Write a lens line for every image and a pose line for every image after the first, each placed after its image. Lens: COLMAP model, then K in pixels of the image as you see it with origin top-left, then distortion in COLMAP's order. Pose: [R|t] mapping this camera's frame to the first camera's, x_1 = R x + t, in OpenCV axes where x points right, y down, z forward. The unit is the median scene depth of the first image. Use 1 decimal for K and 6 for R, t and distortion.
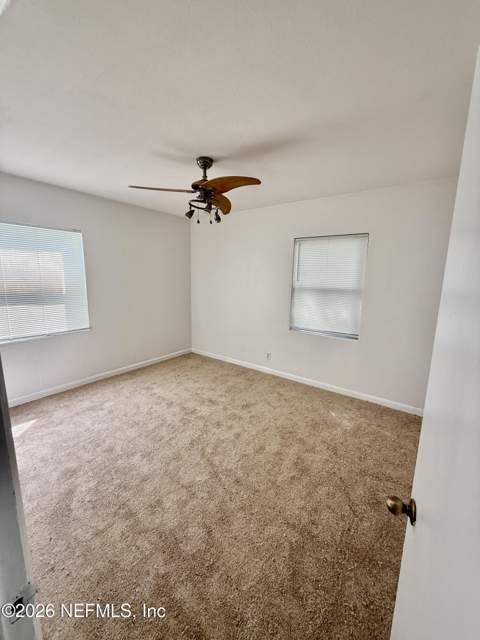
lens RADIAL K [[255.6, 0, 239.9], [0, 255.6, 317.8], [0, 0, 1]] dist [-0.000128, -0.000050]
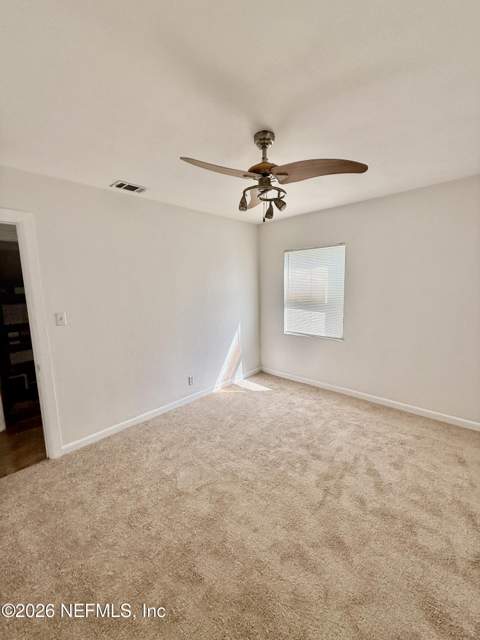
lens RADIAL K [[255.6, 0, 239.9], [0, 255.6, 317.8], [0, 0, 1]] dist [-0.000128, -0.000050]
pose [[-0.120776, 0.114232, -0.986085, 0.464343], [-0.143274, 0.980950, 0.131185, -0.122177], [0.982286, 0.157125, -0.102108, 0.743303]]
